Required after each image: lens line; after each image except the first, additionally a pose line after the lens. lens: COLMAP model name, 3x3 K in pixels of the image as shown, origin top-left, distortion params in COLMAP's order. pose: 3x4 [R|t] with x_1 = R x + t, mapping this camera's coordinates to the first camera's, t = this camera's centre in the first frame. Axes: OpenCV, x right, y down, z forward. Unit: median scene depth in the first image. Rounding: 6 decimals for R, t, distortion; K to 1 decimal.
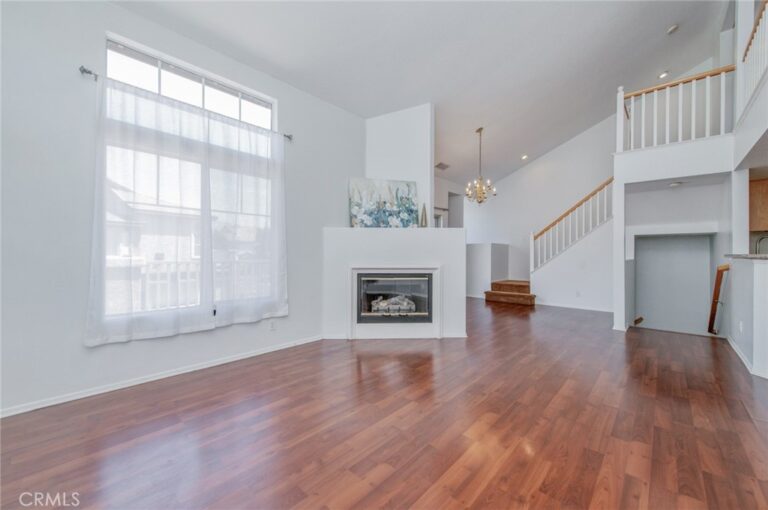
lens RADIAL K [[302.2, 0, 386.3], [0, 302.2, 254.1], [0, 0, 1]] dist [0.003262, 0.000236]
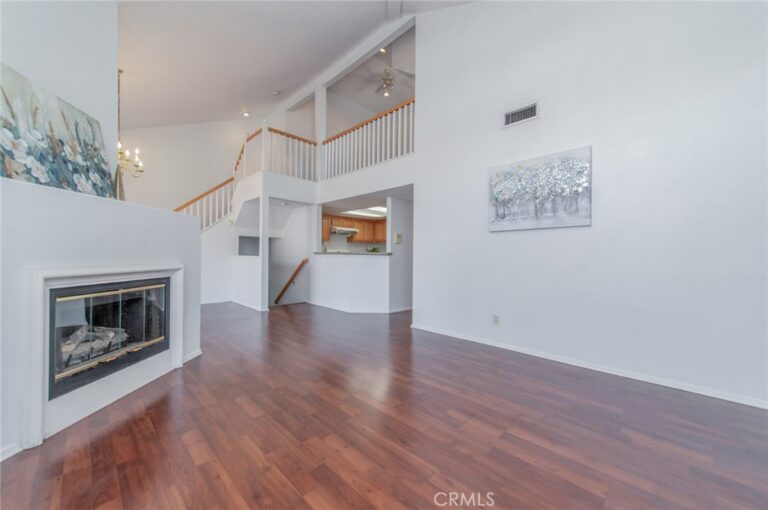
lens RADIAL K [[302.2, 0, 396.3], [0, 302.2, 254.0], [0, 0, 1]] dist [0.003262, 0.000236]
pose [[0.036017, -0.000125, 0.999351, -0.486704], [-0.009049, 0.999959, 0.000452, 0.006967], [-0.999310, -0.009060, 0.036014, 0.439794]]
